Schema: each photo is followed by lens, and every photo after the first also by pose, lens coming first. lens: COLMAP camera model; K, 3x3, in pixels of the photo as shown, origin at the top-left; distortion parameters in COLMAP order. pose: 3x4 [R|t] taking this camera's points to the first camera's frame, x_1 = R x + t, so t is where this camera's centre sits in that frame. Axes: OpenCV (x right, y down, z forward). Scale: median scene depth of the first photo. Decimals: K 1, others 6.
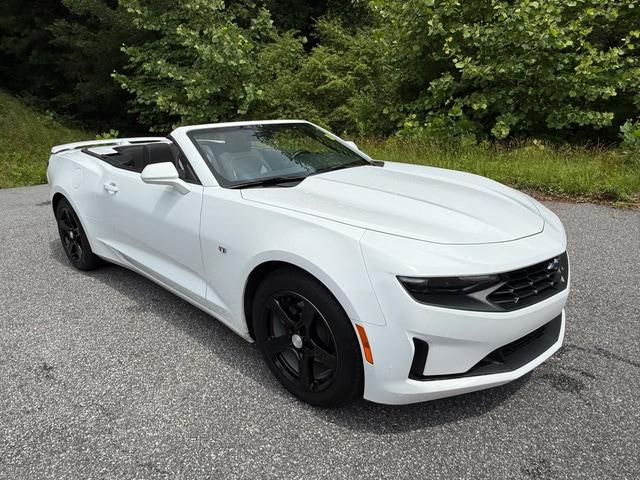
lens RADIAL K [[425.6, 0, 323.4], [0, 425.6, 238.8], [0, 0, 1]] dist [0.005099, 0.000553]
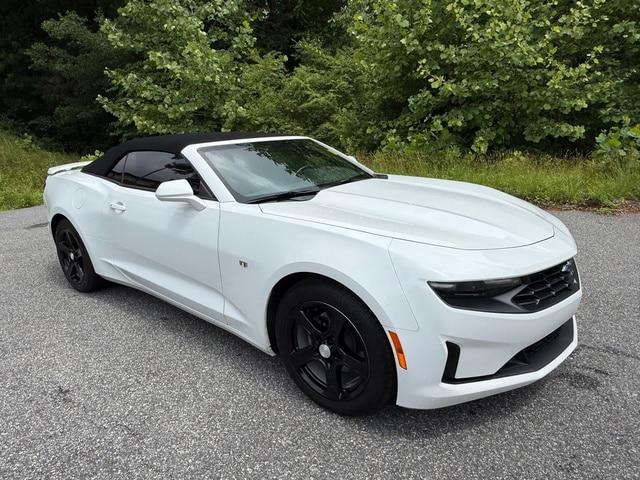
lens RADIAL K [[424.2, 0, 322.9], [0, 424.2, 237.8], [0, 0, 1]] dist [-0.000243, 0.003217]
pose [[0.998434, -0.031162, 0.046463, -0.020539], [0.032975, 0.998704, -0.038775, 0.002011], [-0.045194, 0.040247, 0.998167, -0.003346]]
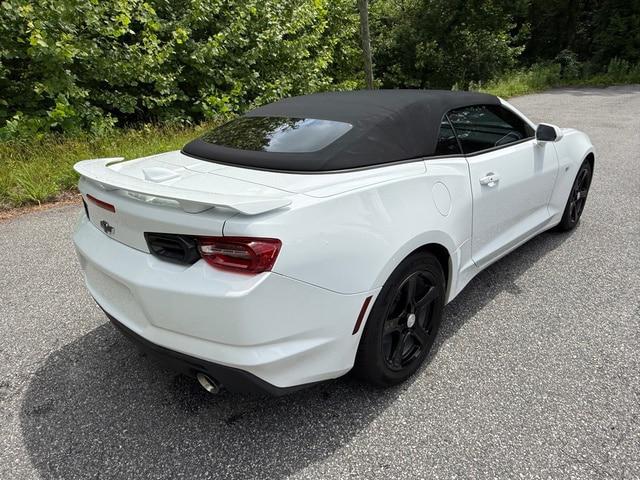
lens RADIAL K [[422.7, 0, 320.0], [0, 422.7, 240.0], [0, 0, 1]] dist [0.001990, 0.003549]
pose [[0.027324, -0.339416, 0.940239, -0.391370], [0.326820, 0.891933, 0.312480, -0.112155], [-0.944691, 0.298751, 0.135299, 0.374100]]
